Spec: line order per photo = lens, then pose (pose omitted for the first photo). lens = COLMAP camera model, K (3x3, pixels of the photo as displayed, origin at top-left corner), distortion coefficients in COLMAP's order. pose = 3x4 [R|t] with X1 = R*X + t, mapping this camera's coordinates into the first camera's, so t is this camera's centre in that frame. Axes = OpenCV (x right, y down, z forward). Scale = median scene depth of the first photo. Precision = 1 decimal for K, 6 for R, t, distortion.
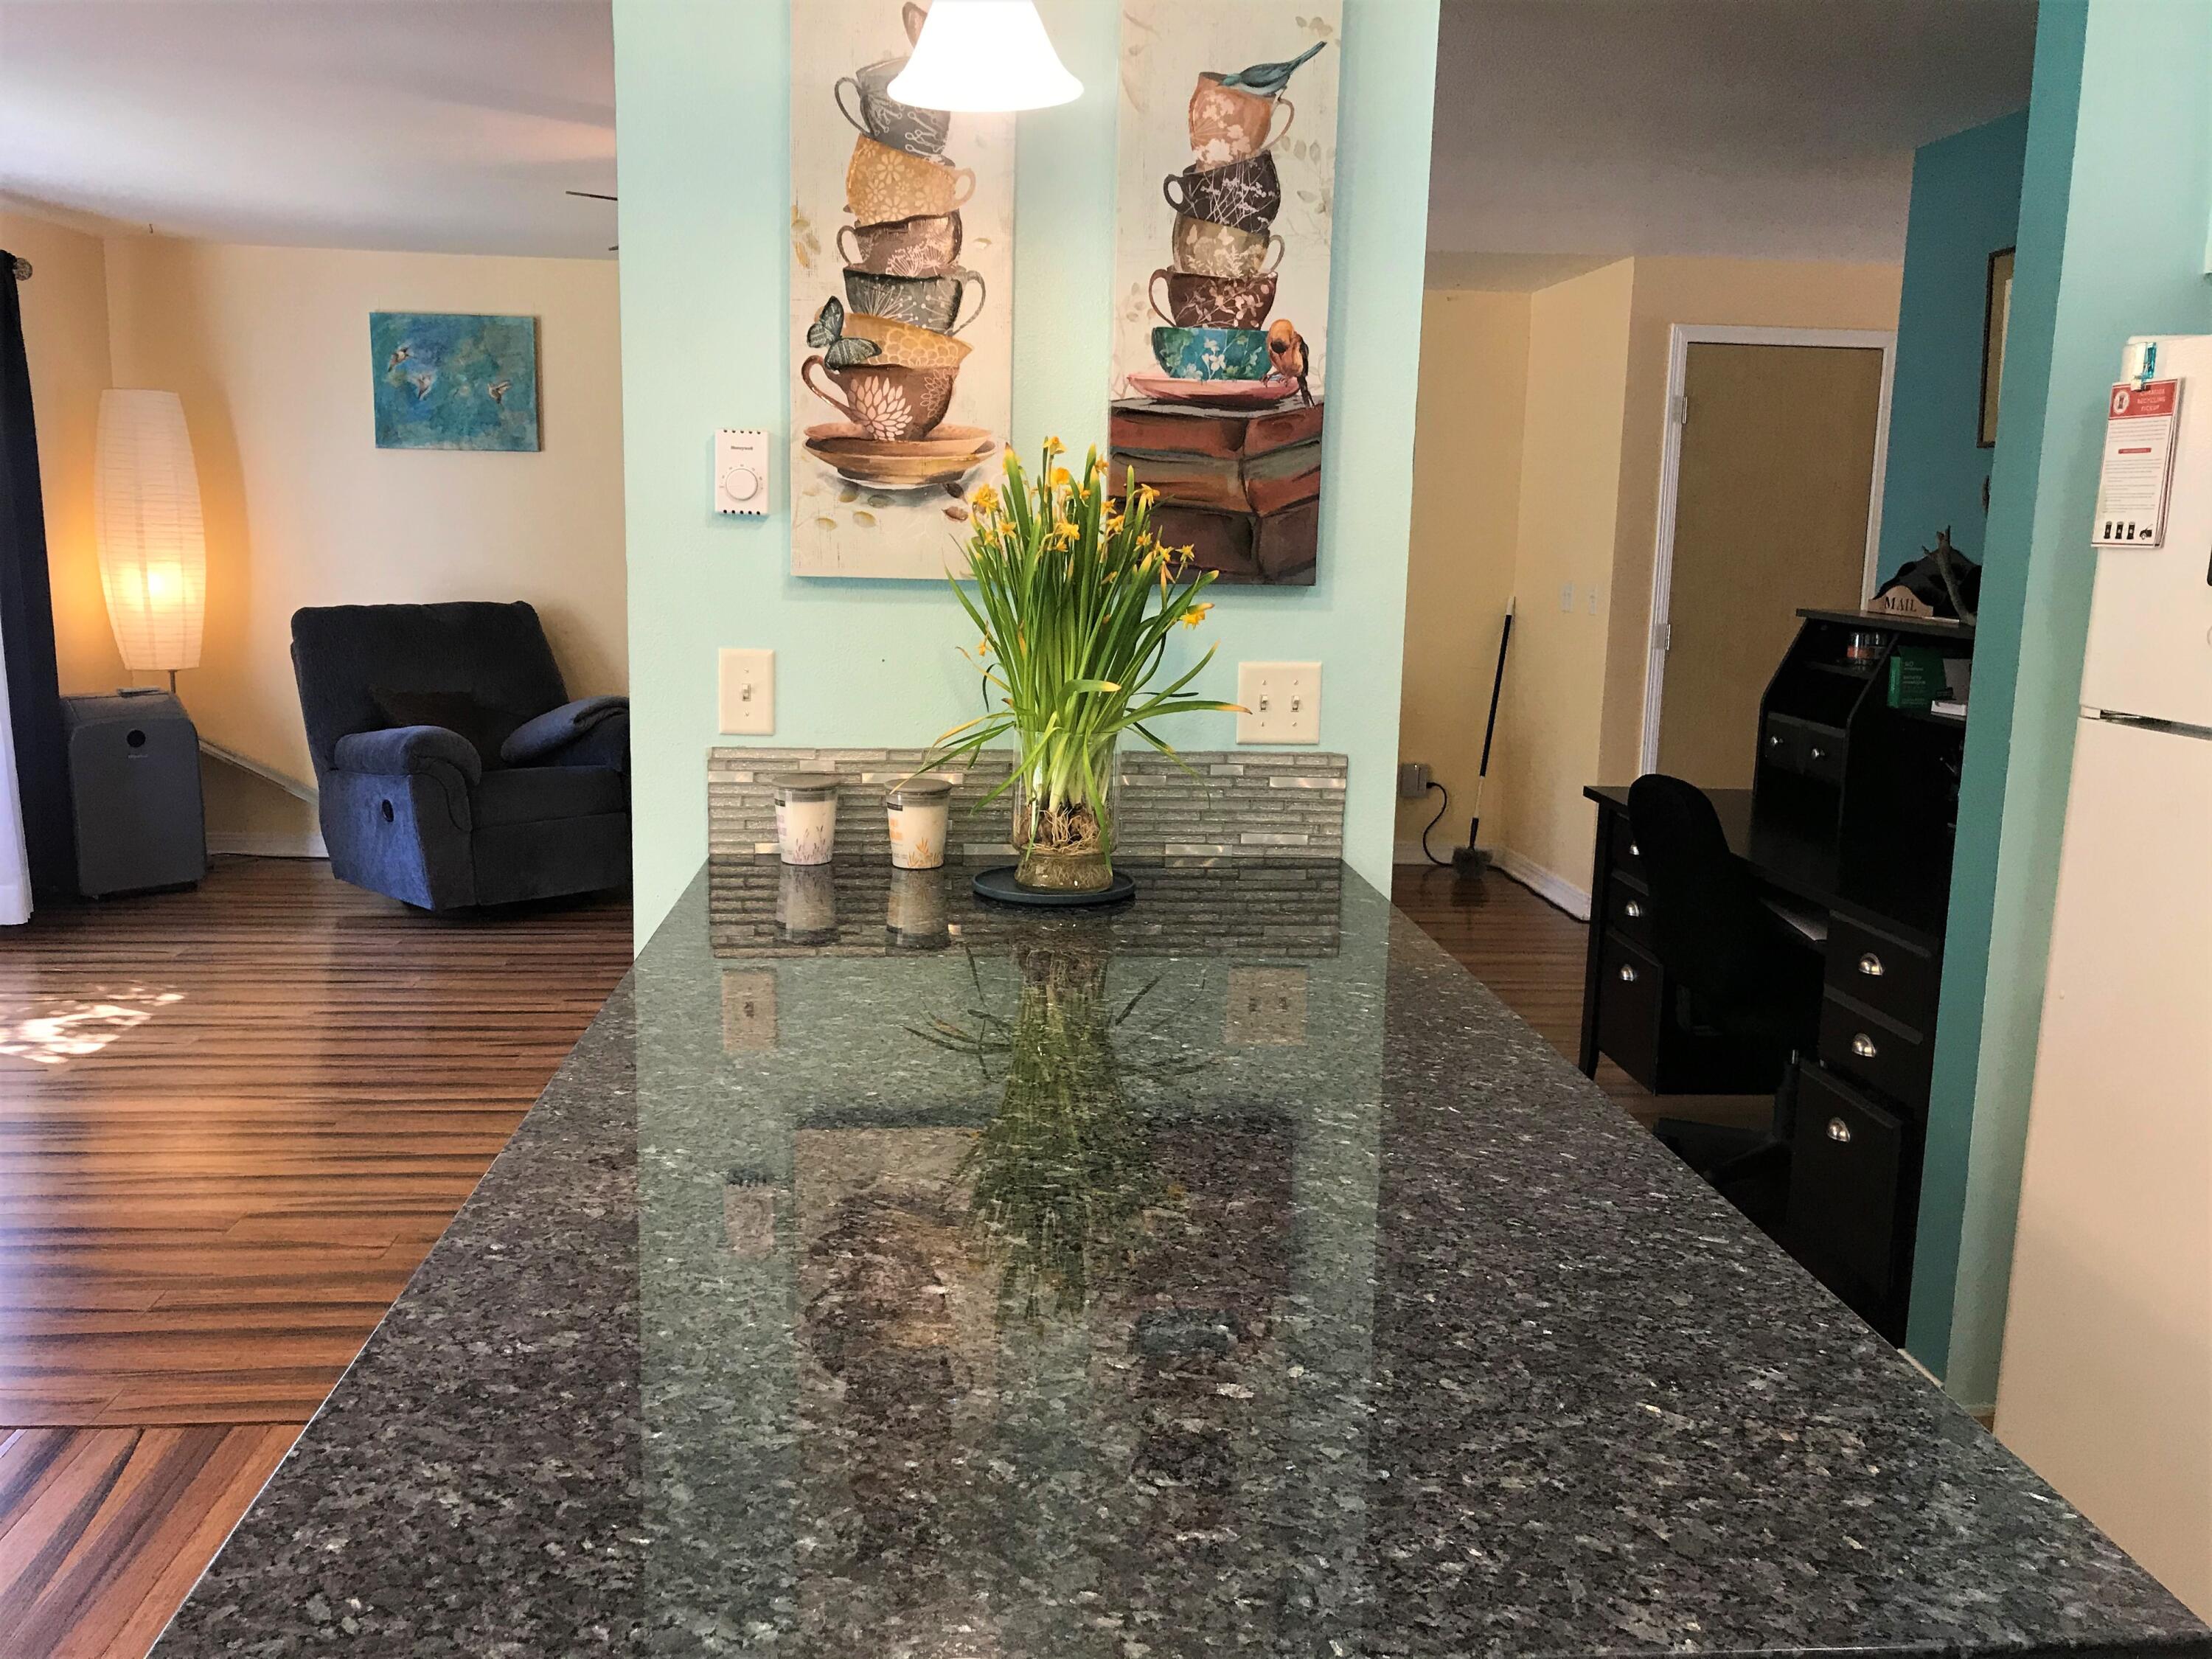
lens RADIAL K [[1830.3, 0, 1112.8], [0, 1830.3, 807.7], [0, 0, 1]] dist [0.019938, 0.004746]
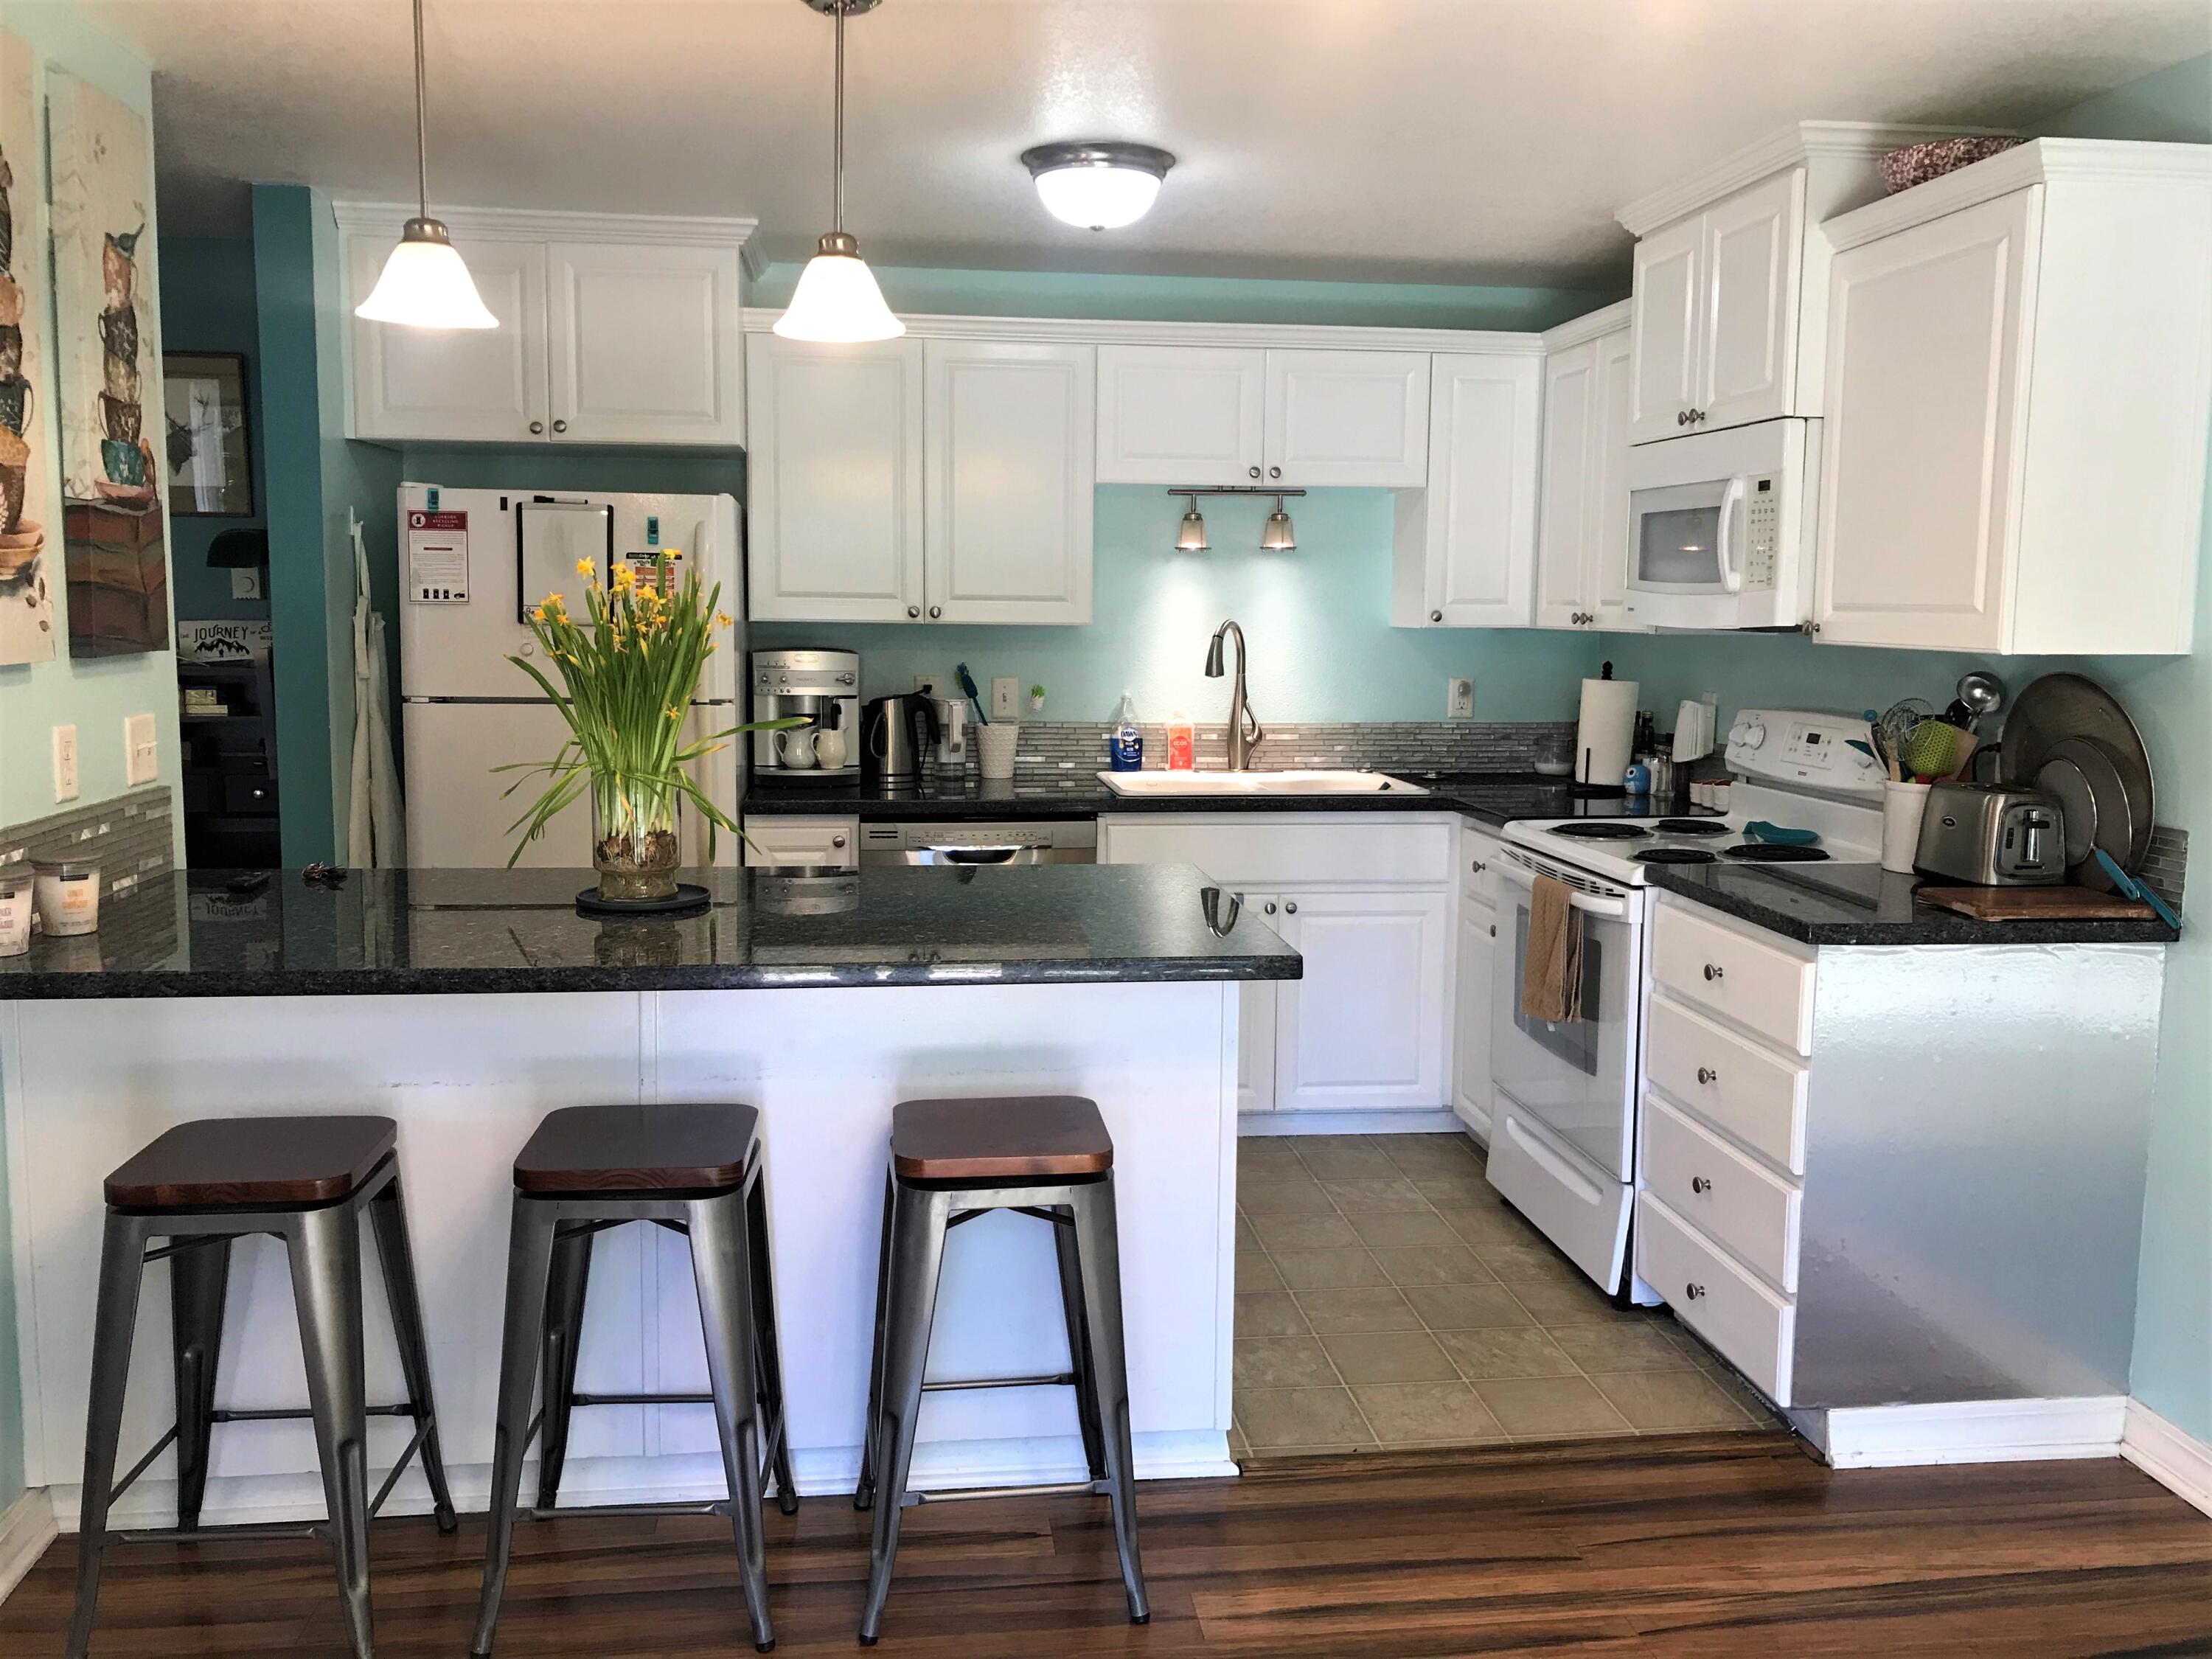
lens RADIAL K [[1820.5, 0, 1106.3], [0, 1820.5, 814.3], [0, 0, 1]] dist [0.028556, -0.017324]
pose [[-0.038410, -0.144751, 0.988722, -1.192259], [0.143916, 0.978336, 0.148822, -0.108660], [-0.988844, 0.148009, -0.016746, 0.415970]]
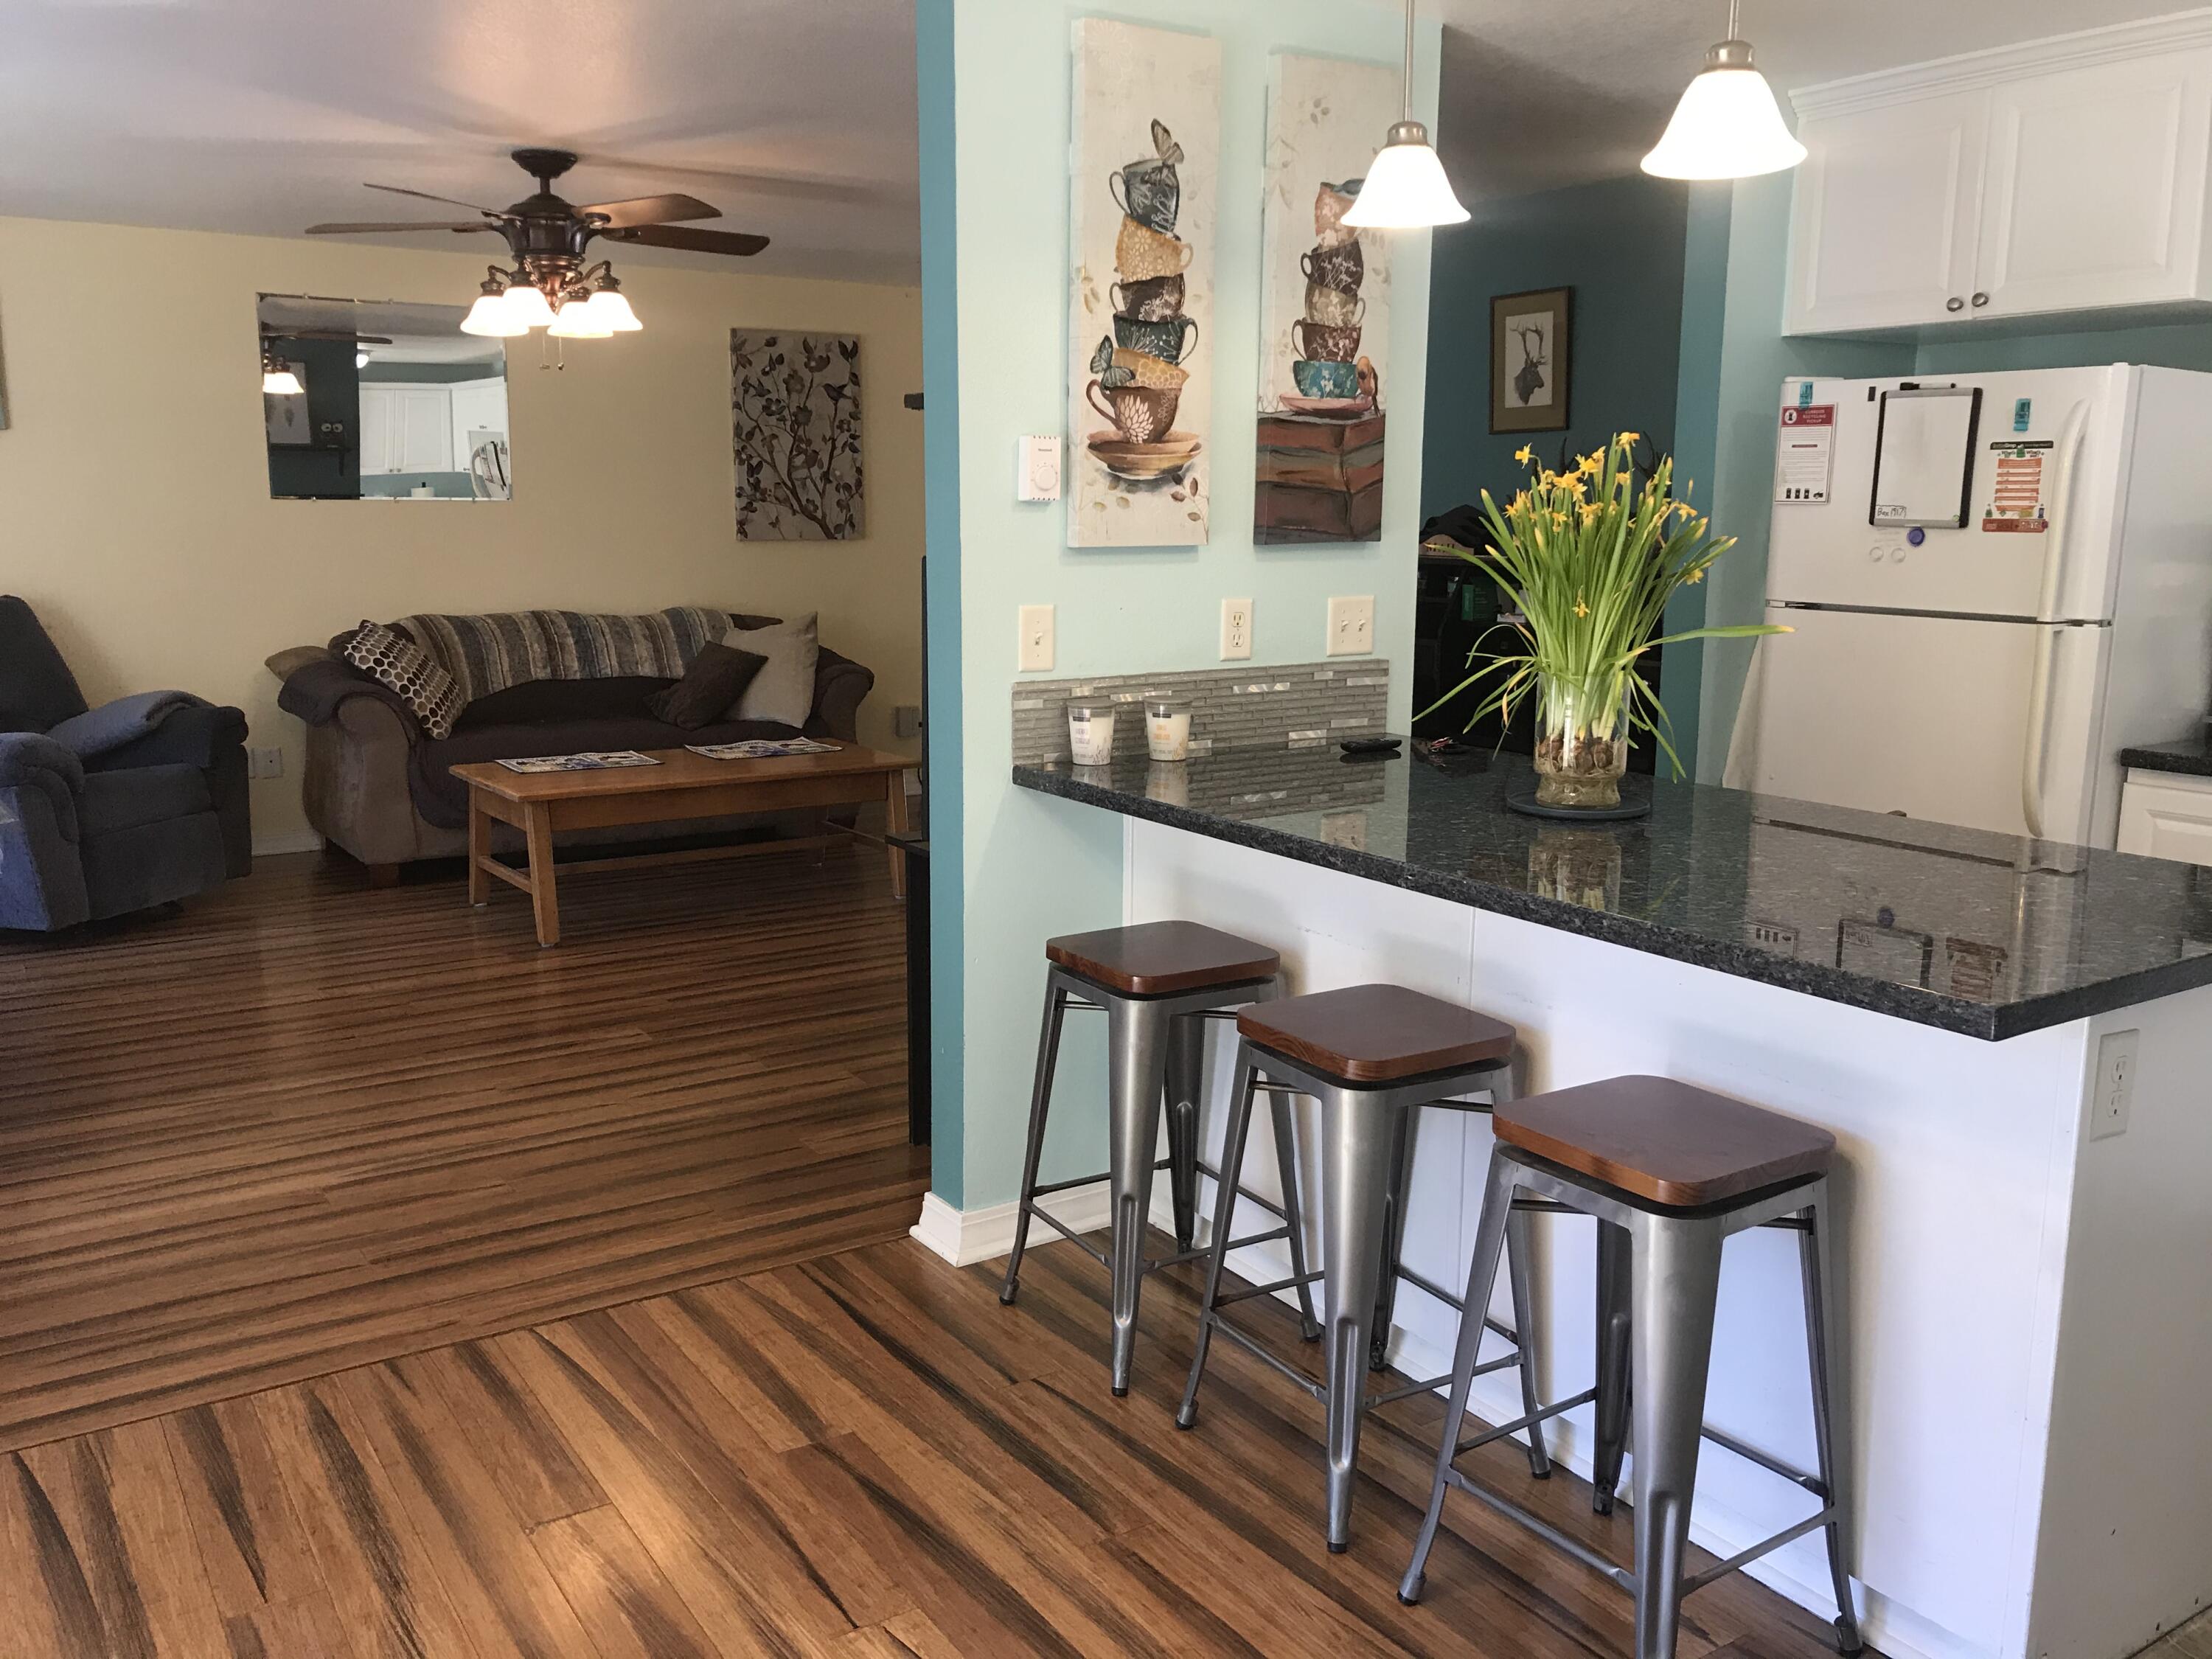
lens RADIAL K [[1813.6, 0, 1111.0], [0, 1813.6, 819.4], [0, 0, 1]] dist [0.049761, -0.067159]
pose [[0.875151, -0.103377, 0.472677, -0.793727], [0.090757, 0.994642, 0.049499, 0.006474], [-0.475262, -0.000420, 0.879844, -0.163081]]
